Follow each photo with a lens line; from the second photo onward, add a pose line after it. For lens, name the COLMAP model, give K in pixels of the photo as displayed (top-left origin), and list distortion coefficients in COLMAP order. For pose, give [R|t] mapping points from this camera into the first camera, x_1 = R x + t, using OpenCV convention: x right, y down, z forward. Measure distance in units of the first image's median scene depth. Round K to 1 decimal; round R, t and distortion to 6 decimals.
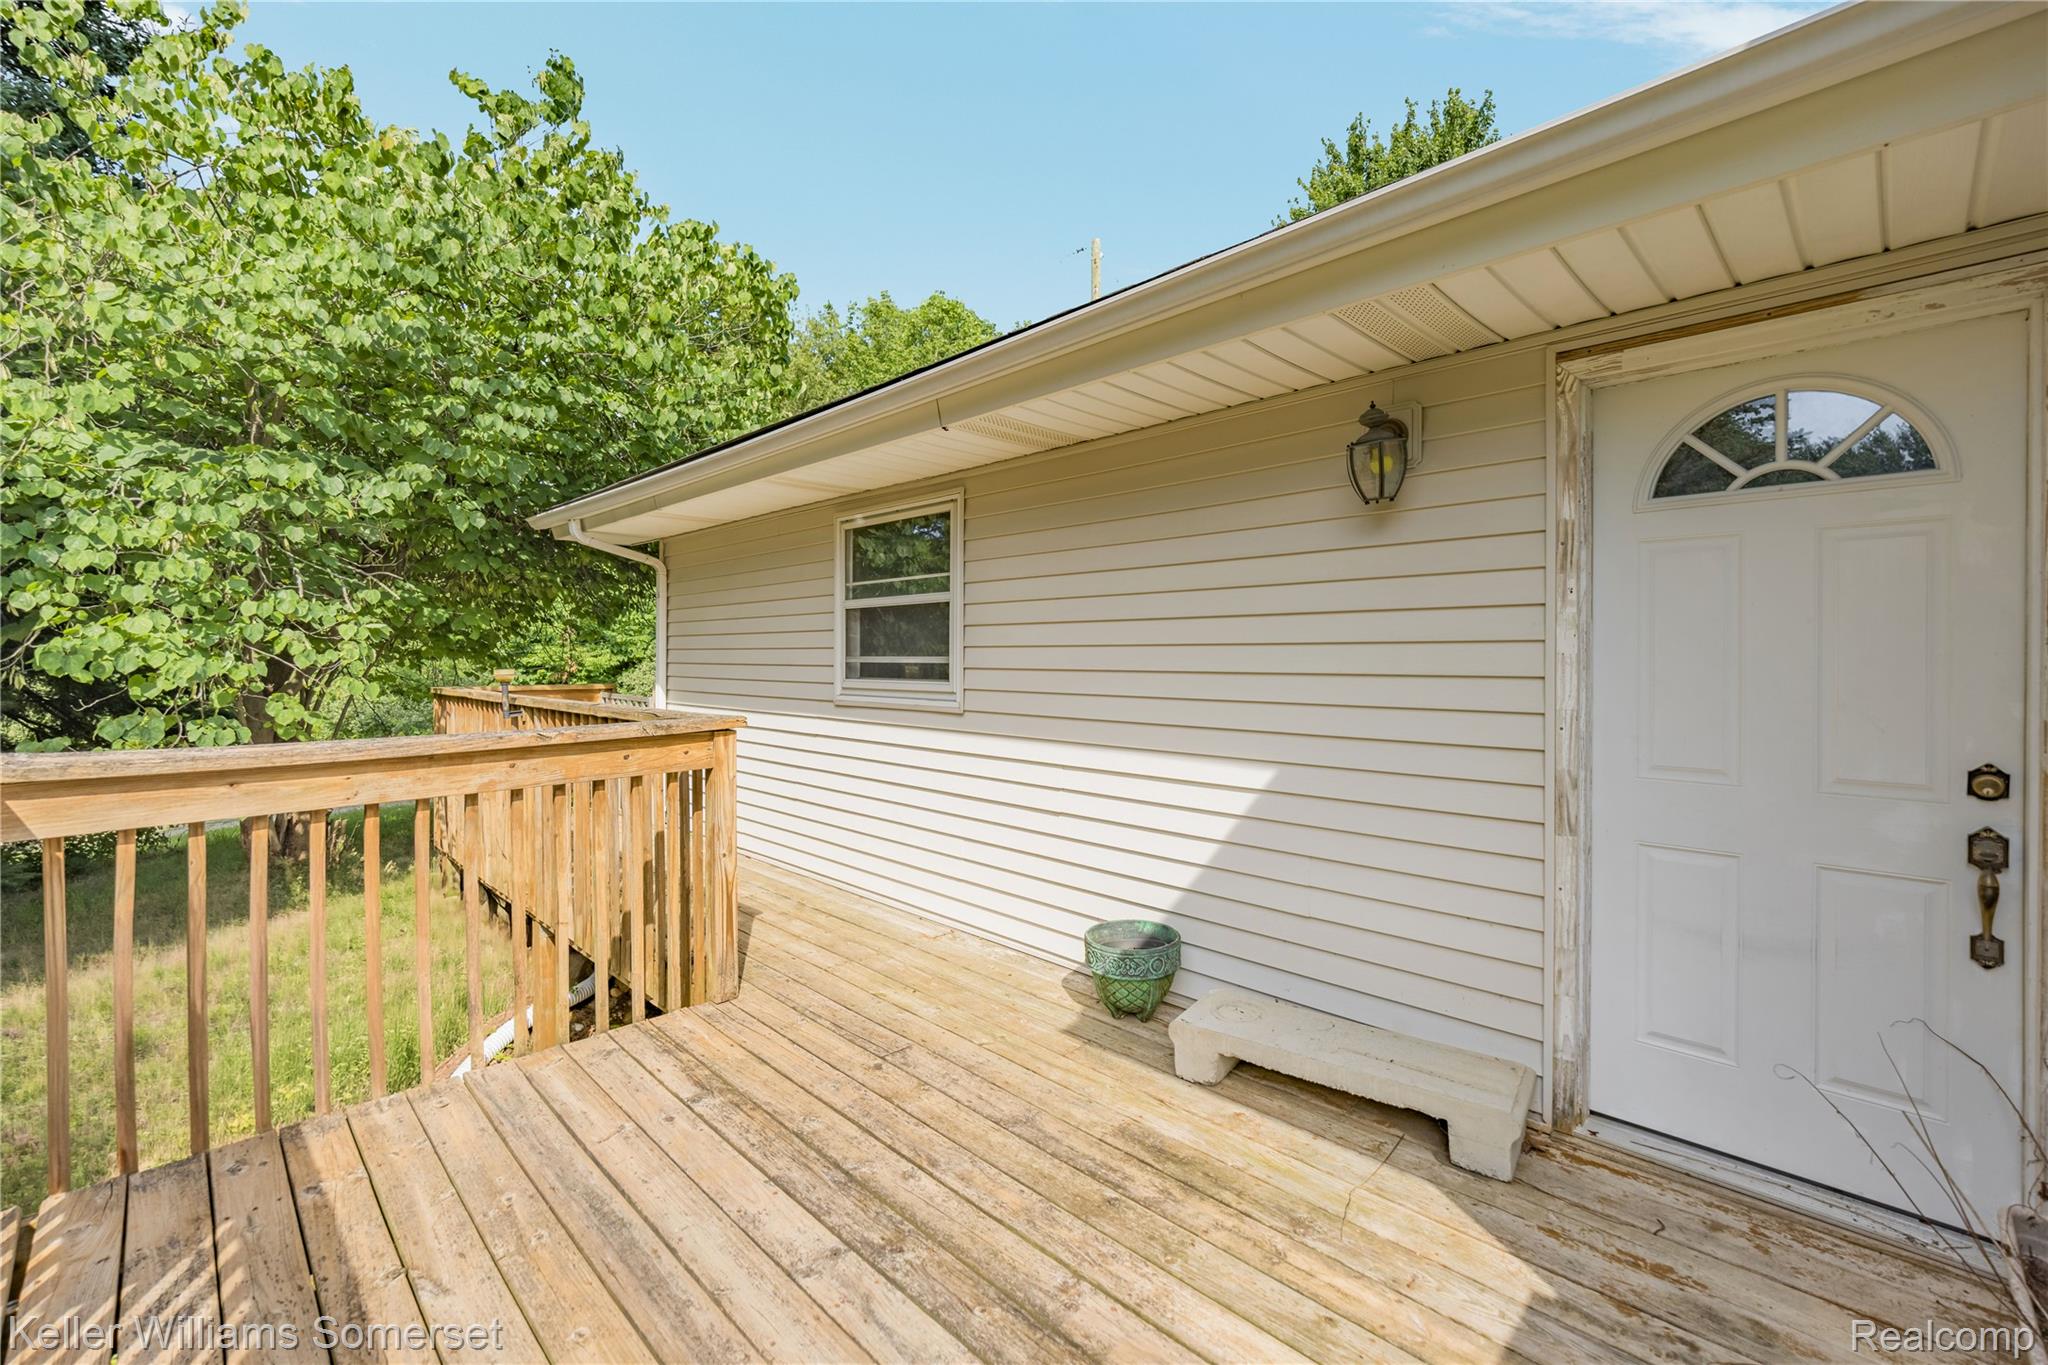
lens RADIAL K [[863.5, 0, 1008.5], [0, 863.5, 668.9], [0, 0, 1]] dist [-0.000201, -0.000394]
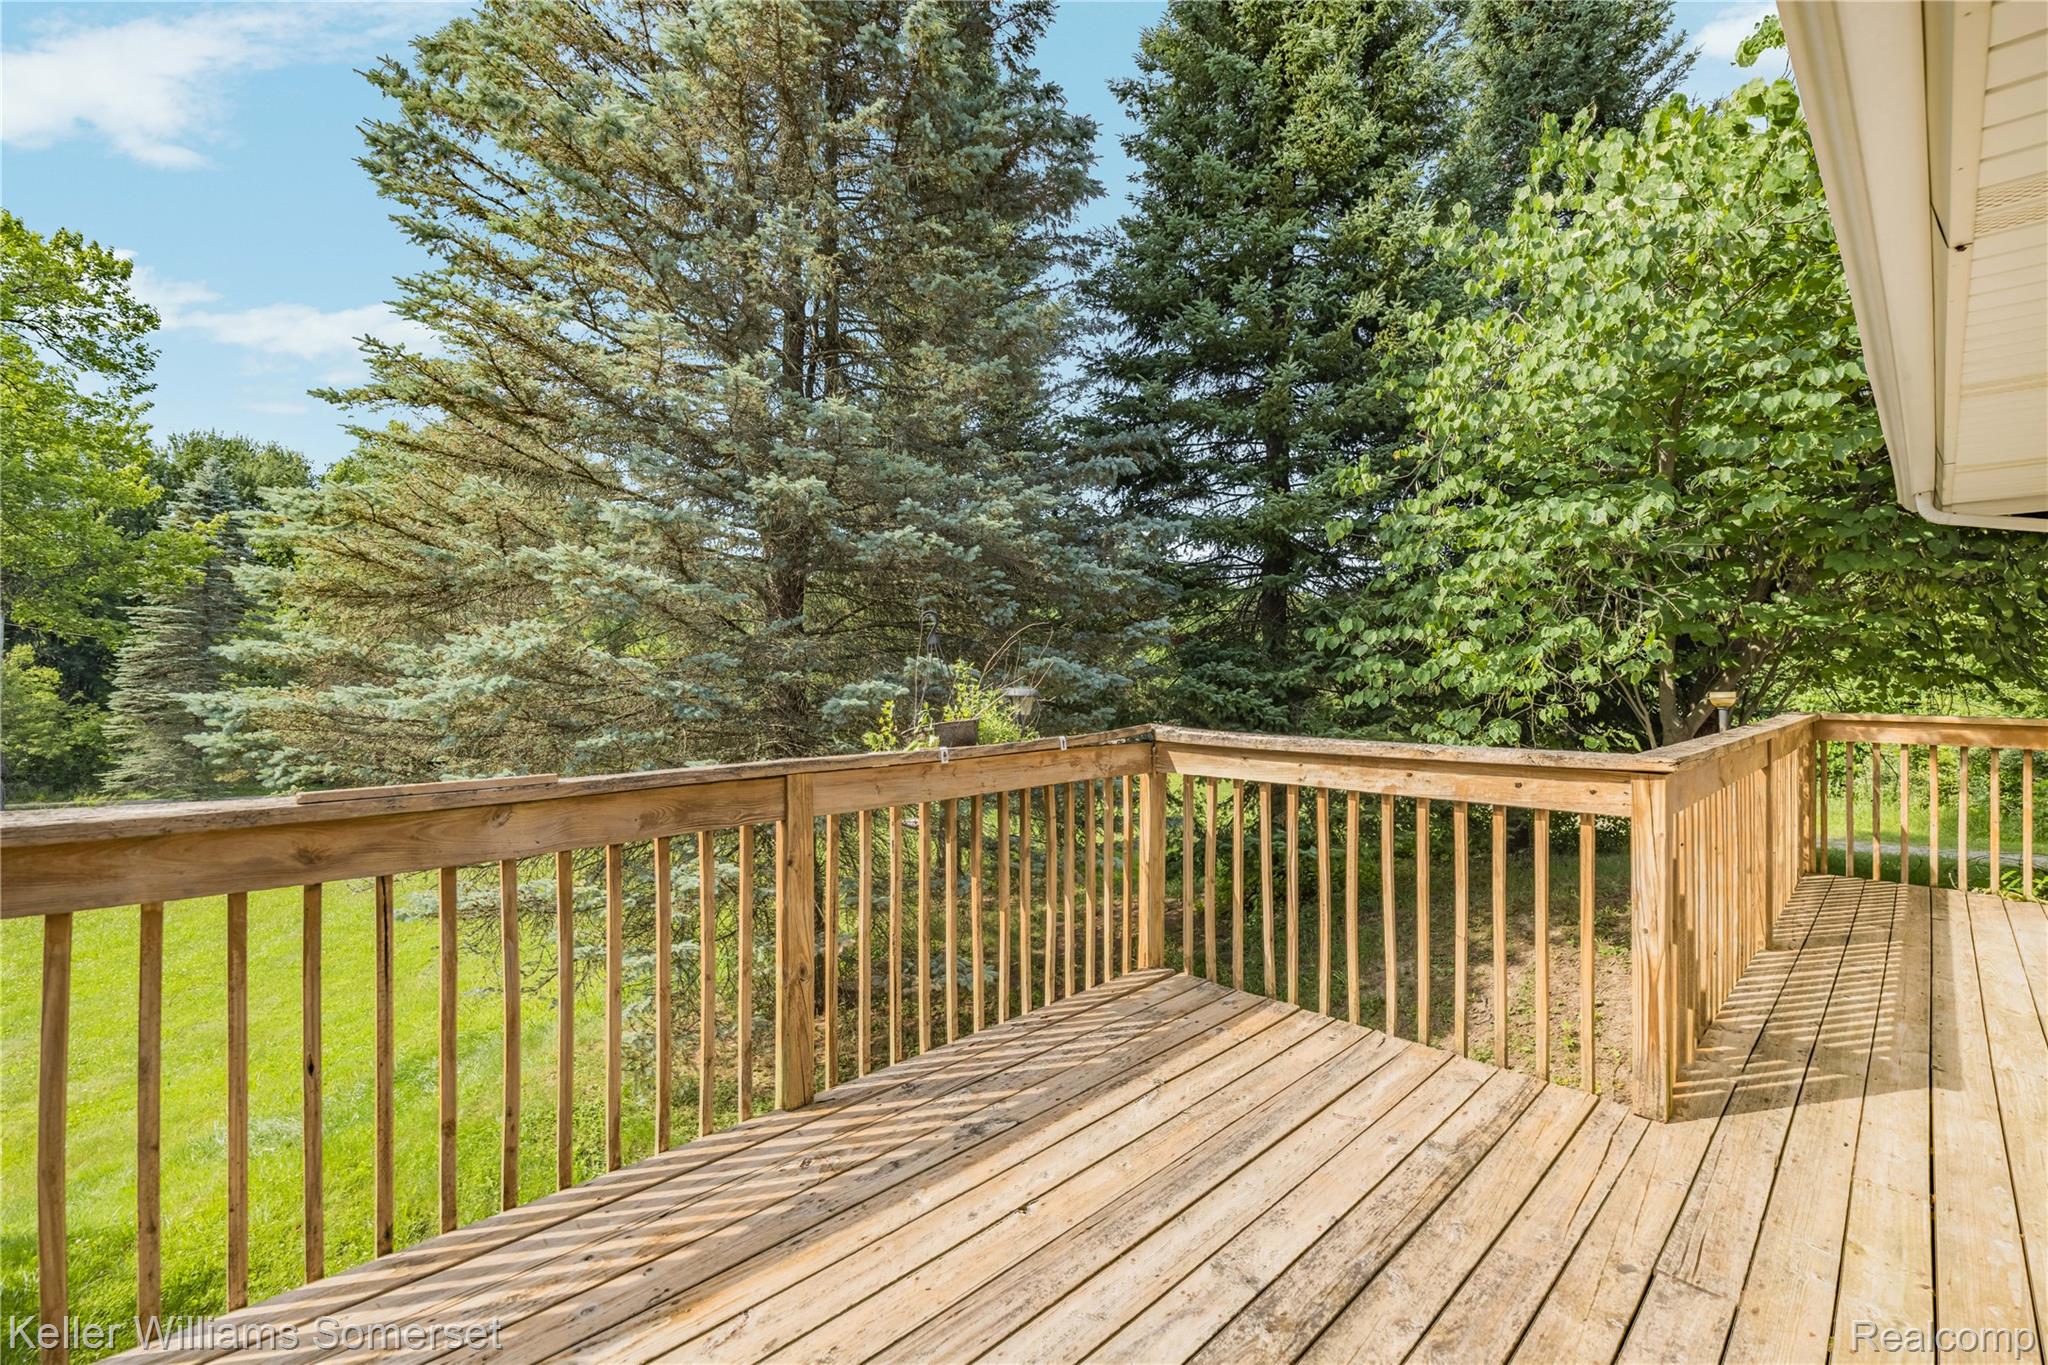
lens RADIAL K [[863.5, 0, 1005.0], [0, 863.5, 670.3], [0, 0, 1]] dist [-0.000201, -0.000394]
pose [[-0.011585, 0.005286, -0.999919, 0.570358], [-0.017720, 0.999828, 0.005491, -0.020372], [0.999776, 0.017782, -0.011489, 0.513929]]
